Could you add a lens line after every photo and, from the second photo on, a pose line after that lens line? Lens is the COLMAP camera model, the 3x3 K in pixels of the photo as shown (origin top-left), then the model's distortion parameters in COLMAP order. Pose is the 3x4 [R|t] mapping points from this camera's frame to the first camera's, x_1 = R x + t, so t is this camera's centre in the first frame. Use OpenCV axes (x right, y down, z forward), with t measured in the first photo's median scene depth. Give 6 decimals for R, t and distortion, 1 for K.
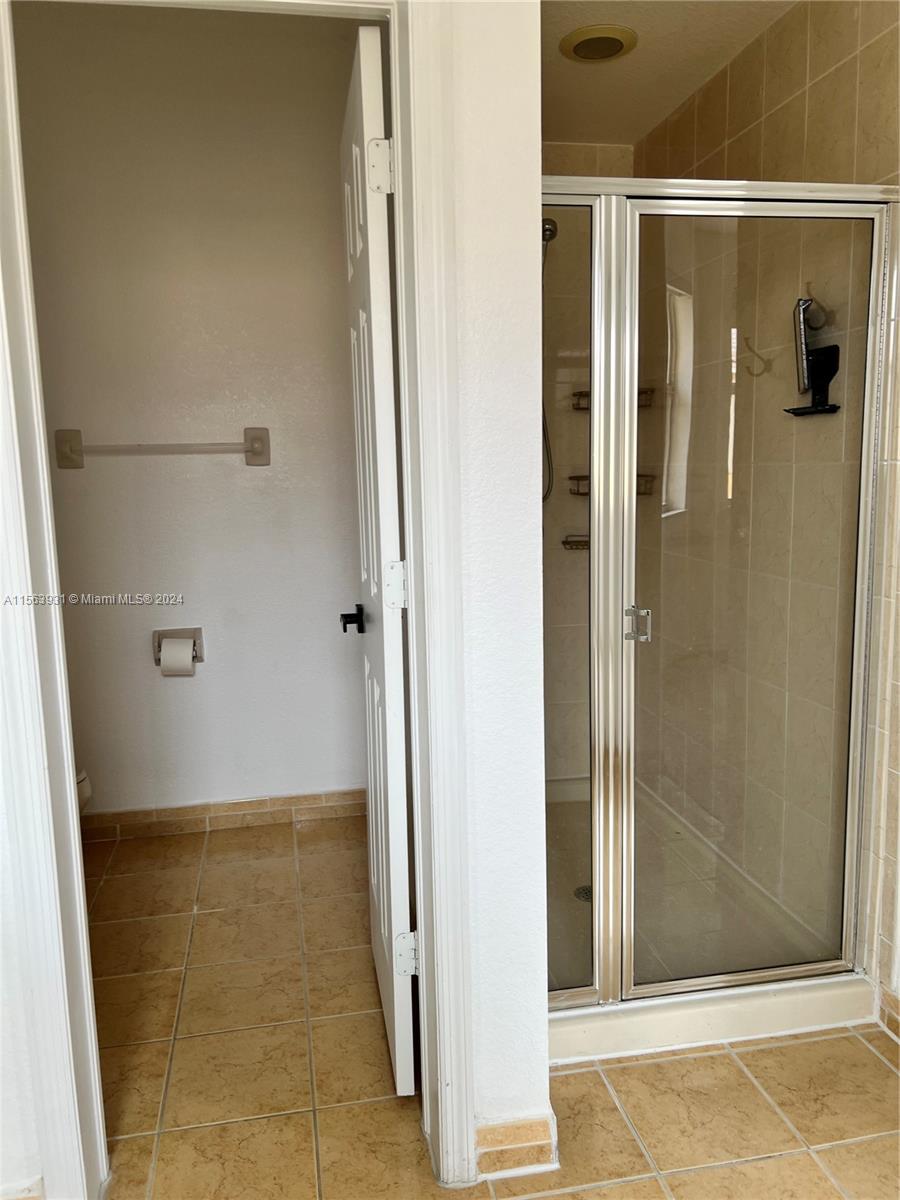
lens RADIAL K [[915.3, 0, 445.8], [0, 915.3, 605.3], [0, 0, 1]] dist [0.030695, -0.015811]
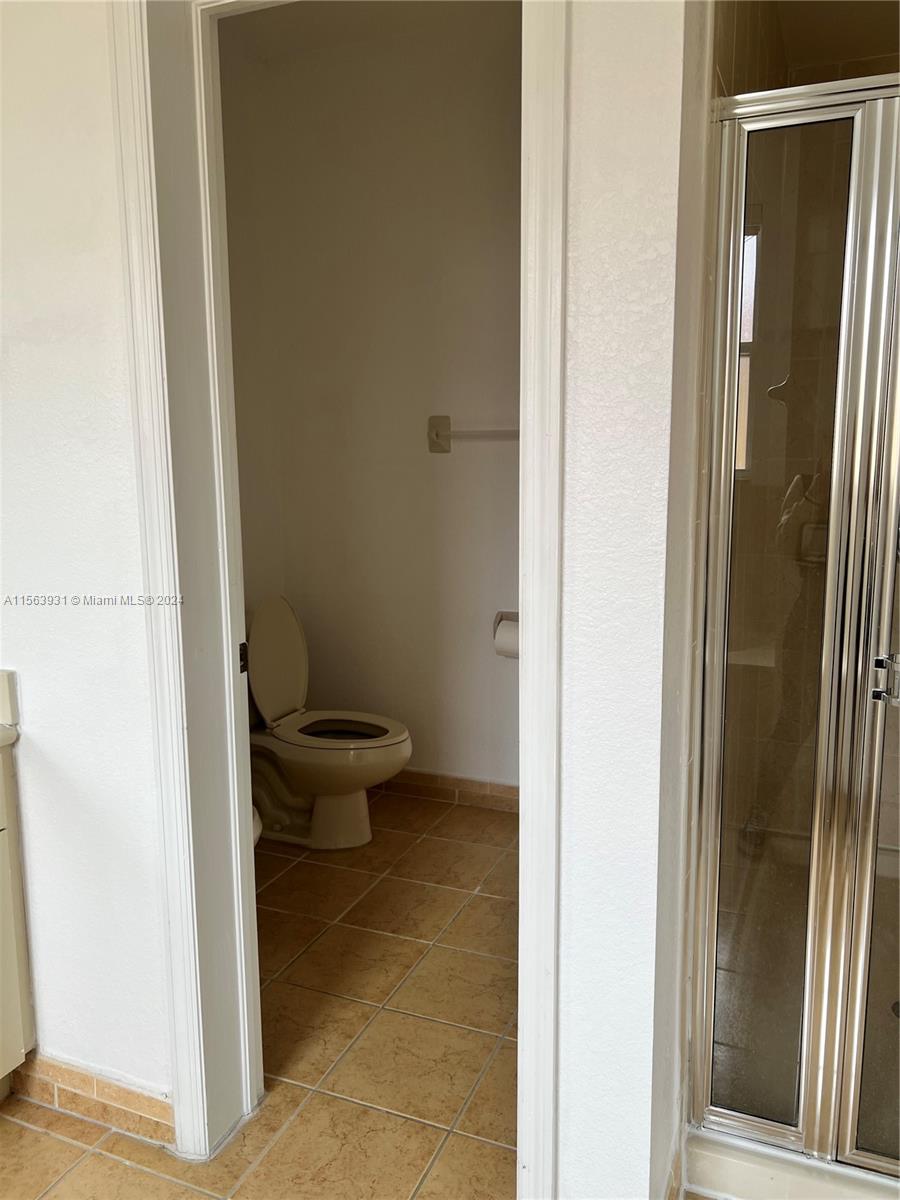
lens RADIAL K [[915.3, 0, 449.3], [0, 915.3, 596.0], [0, 0, 1]] dist [0.030695, -0.015811]
pose [[0.833426, 0.096639, -0.544116, 0.311364], [-0.087850, 0.995239, 0.042202, -0.044897], [0.545604, 0.012628, 0.837948, 0.180676]]
